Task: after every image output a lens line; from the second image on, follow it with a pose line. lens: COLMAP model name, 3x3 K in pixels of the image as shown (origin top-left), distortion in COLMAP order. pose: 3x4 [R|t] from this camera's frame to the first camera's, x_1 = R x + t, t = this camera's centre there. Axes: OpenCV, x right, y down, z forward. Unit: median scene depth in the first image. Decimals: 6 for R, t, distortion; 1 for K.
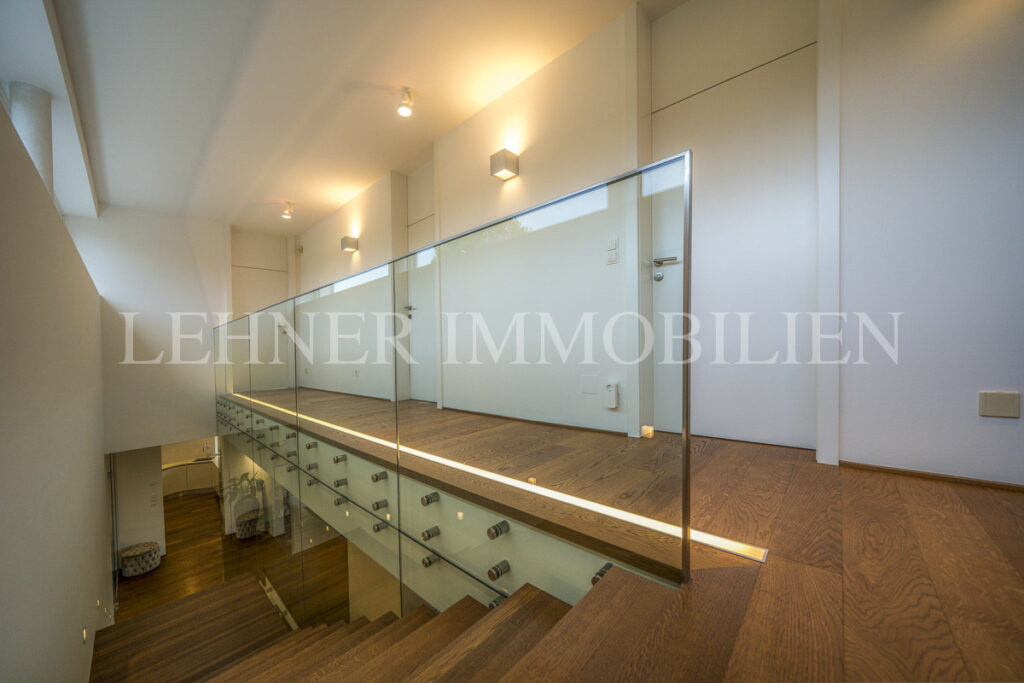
lens RADIAL K [[367.1, 0, 520.8], [0, 367.1, 345.1], [0, 0, 1]] dist [-0.009416, 0.000074]
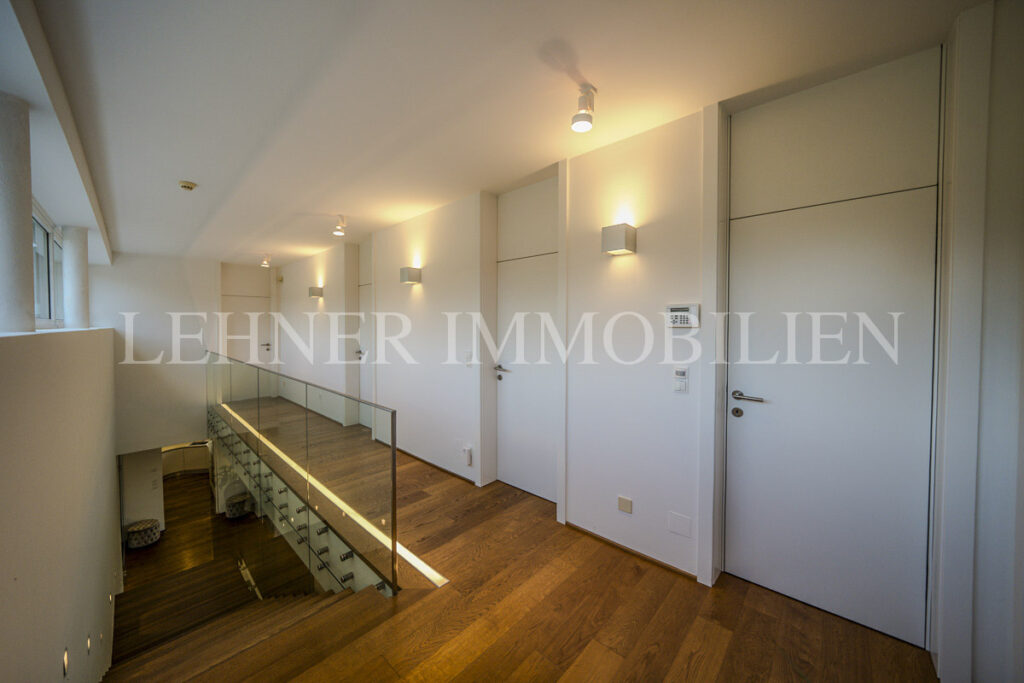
lens RADIAL K [[374.3, 0, 513.8], [0, 374.3, 338.3], [0, 0, 1]] dist [-0.002175, 0.000219]
pose [[0.999000, 0.039235, -0.021431, 0.159666], [-0.038369, 0.998486, 0.039412, -0.142073], [0.022945, -0.038551, 0.998993, -0.166451]]
